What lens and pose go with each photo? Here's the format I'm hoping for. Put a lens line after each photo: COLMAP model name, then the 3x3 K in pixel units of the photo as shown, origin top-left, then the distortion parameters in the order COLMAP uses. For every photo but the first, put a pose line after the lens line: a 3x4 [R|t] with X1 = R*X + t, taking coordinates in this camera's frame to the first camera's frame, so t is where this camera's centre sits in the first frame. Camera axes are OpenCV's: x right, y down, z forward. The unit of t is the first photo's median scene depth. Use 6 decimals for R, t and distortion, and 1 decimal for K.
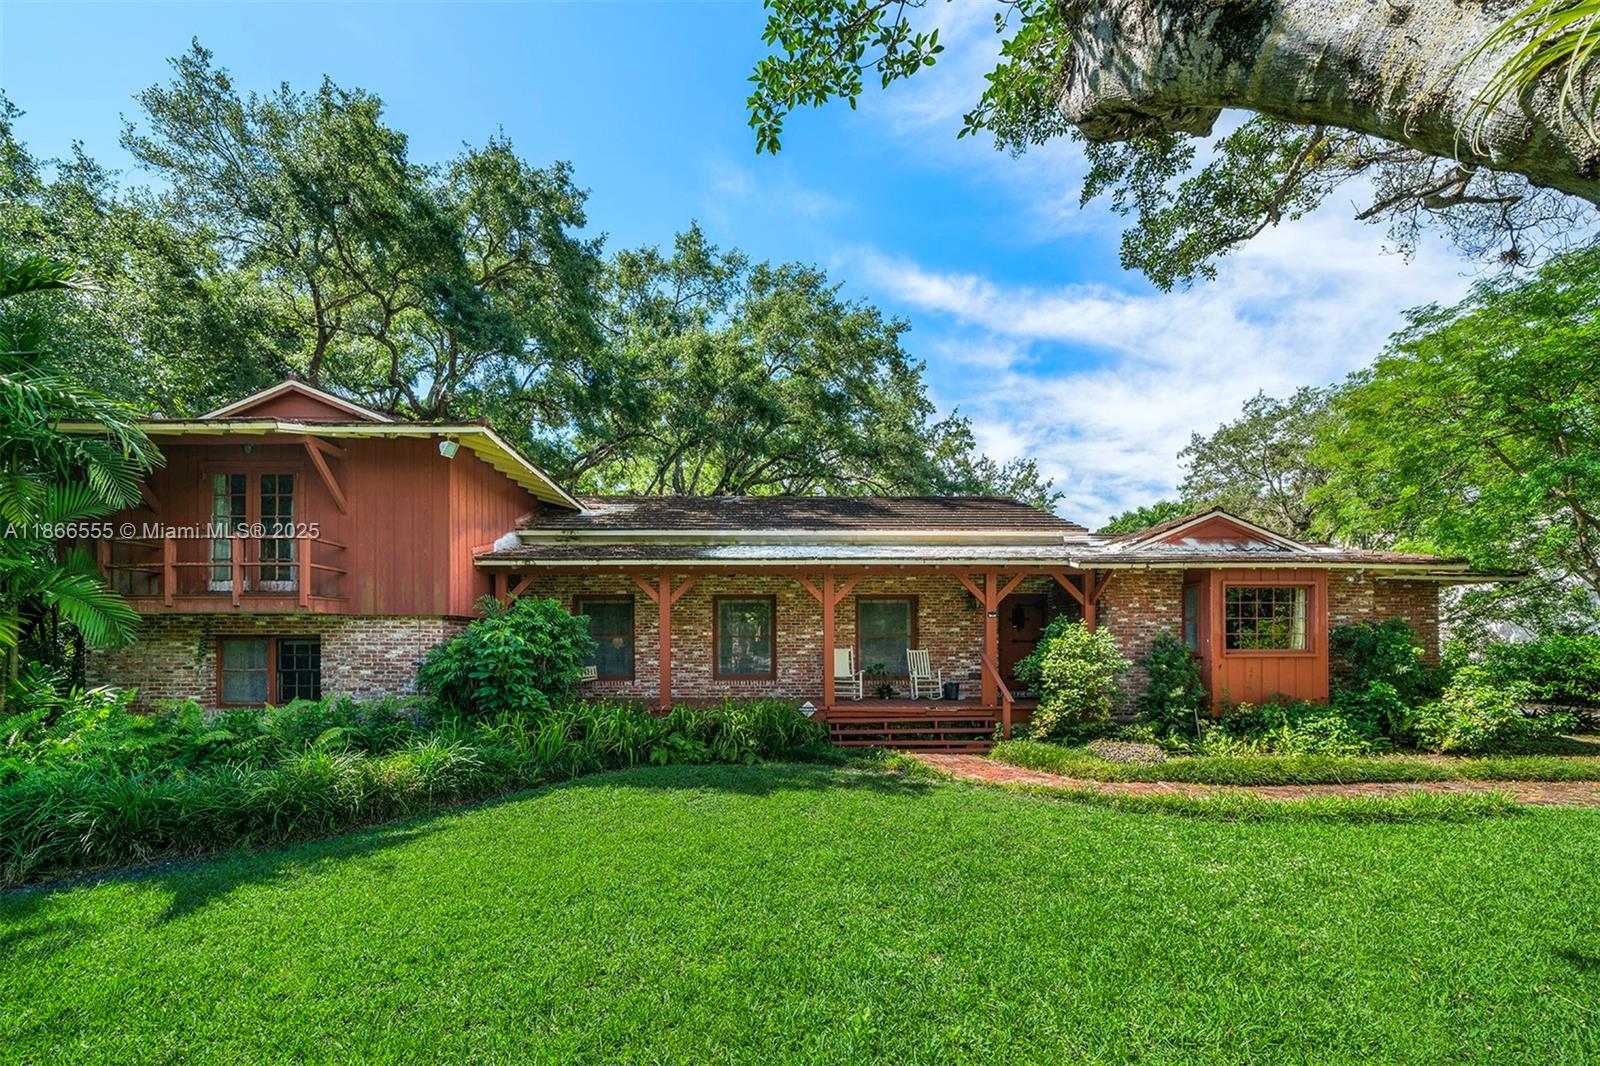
lens RADIAL K [[600.8, 0, 798.4], [0, 600.8, 633.6], [0, 0, 1]] dist [-0.001882, -0.000171]
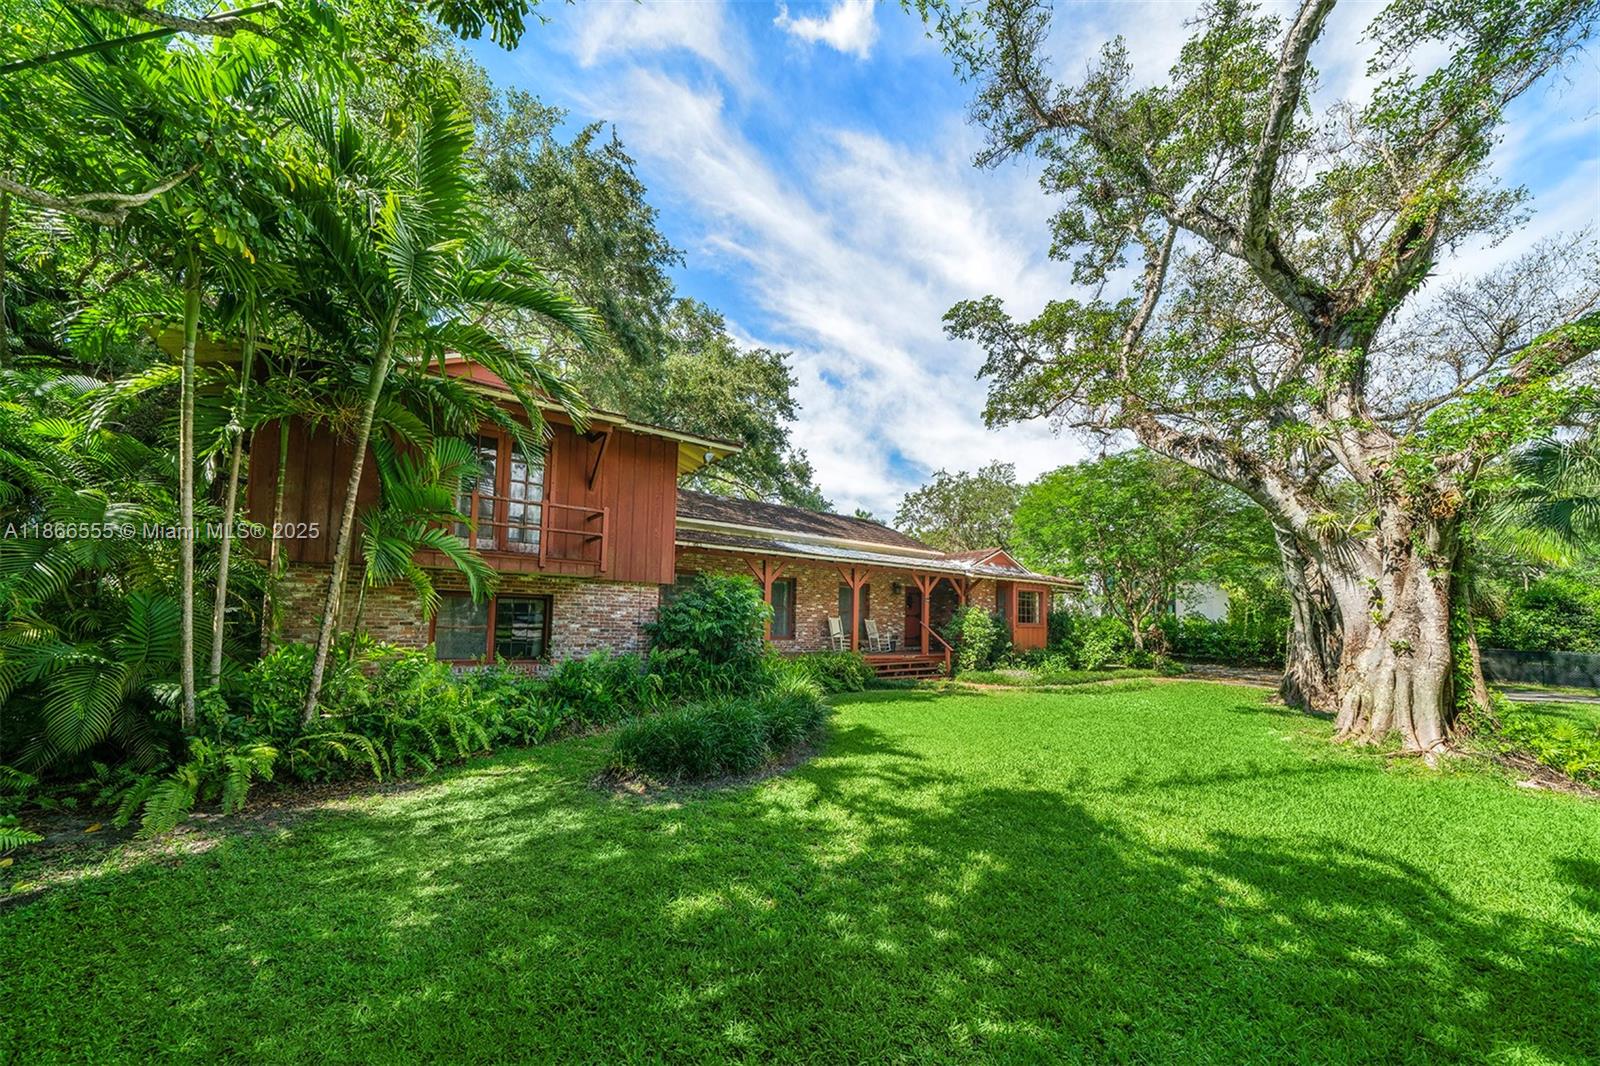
lens RADIAL K [[567.8, 0, 796.9], [0, 567.8, 579.1], [0, 0, 1]] dist [-0.000426, -0.000019]
pose [[0.813129, 0.062065, 0.578766, -0.909324], [-0.037597, 0.997823, -0.054182, 0.010761], [-0.580868, 0.022298, 0.813692, -0.085856]]
